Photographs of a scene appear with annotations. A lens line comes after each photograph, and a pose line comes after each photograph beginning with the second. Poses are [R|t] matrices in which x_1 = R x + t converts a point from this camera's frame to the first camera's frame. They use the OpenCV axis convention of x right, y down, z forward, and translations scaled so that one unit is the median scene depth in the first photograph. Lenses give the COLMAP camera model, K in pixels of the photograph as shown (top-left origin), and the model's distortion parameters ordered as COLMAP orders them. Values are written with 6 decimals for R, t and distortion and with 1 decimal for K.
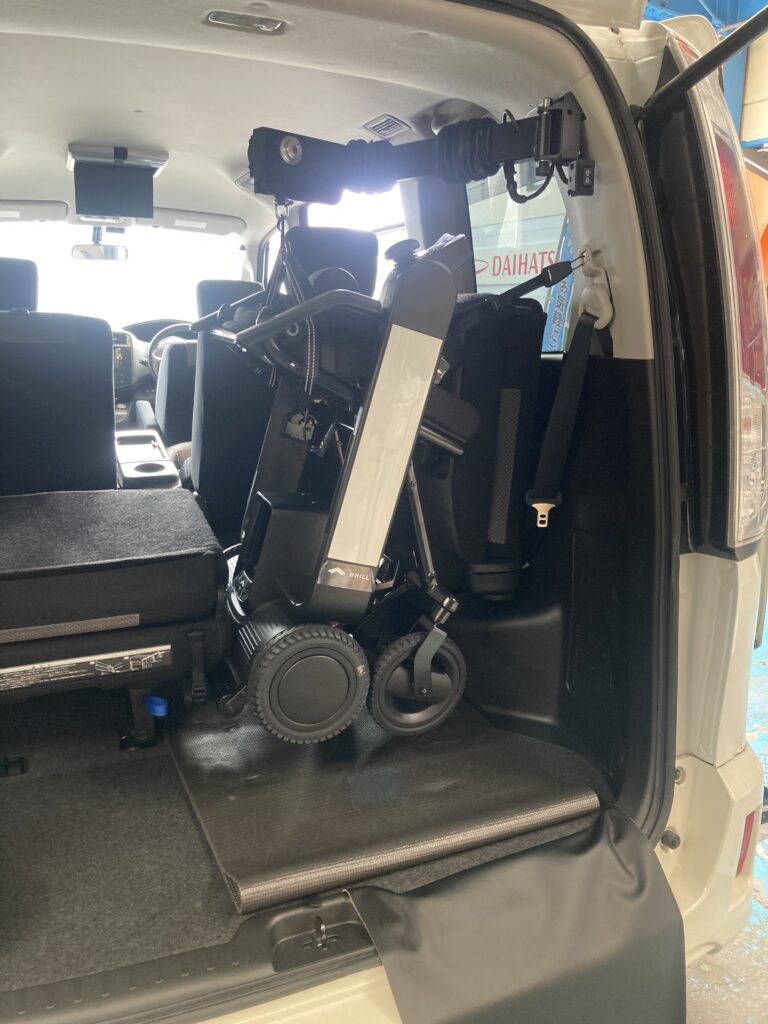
lens RADIAL K [[868.3, 0, 384.0], [0, 868.3, 512.0], [0, 0, 1]] dist [-0.012600, 0.000262]
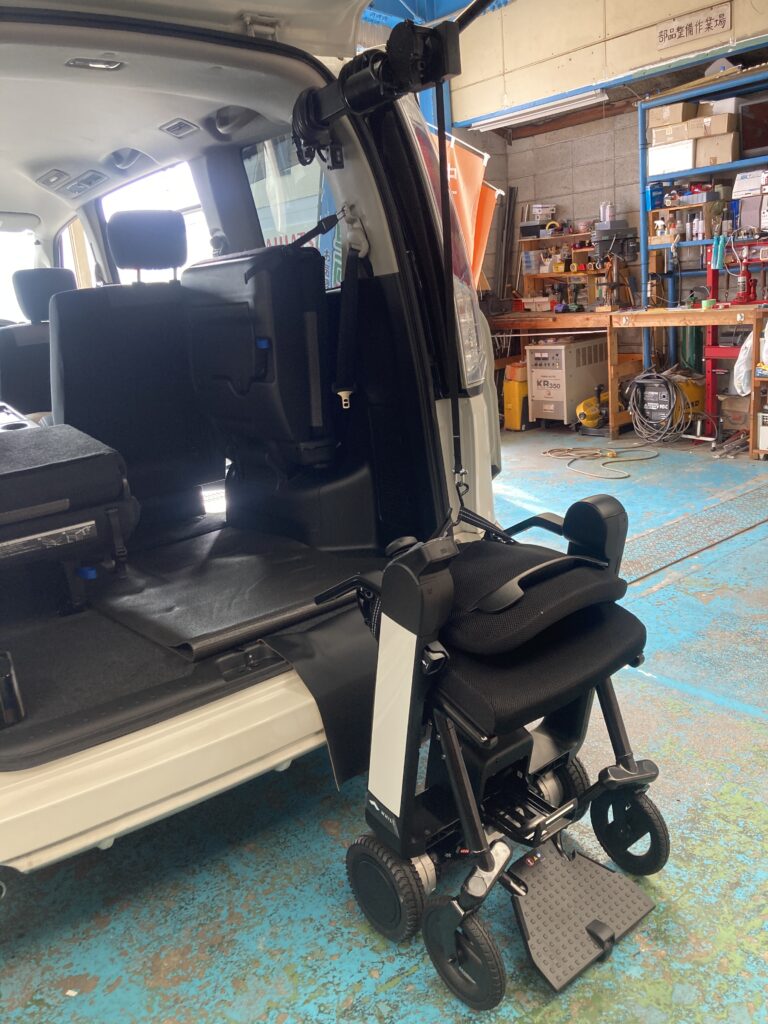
lens RADIAL K [[842.1, 0, 410.6], [0, 842.1, 530.7], [0, 0, 1]] dist [0.007656, -0.056388]
pose [[0.952290, -0.165954, 0.256130, -0.123607], [0.155426, 0.985965, 0.060961, 0.178278], [-0.262652, -0.018243, 0.964718, -0.439508]]
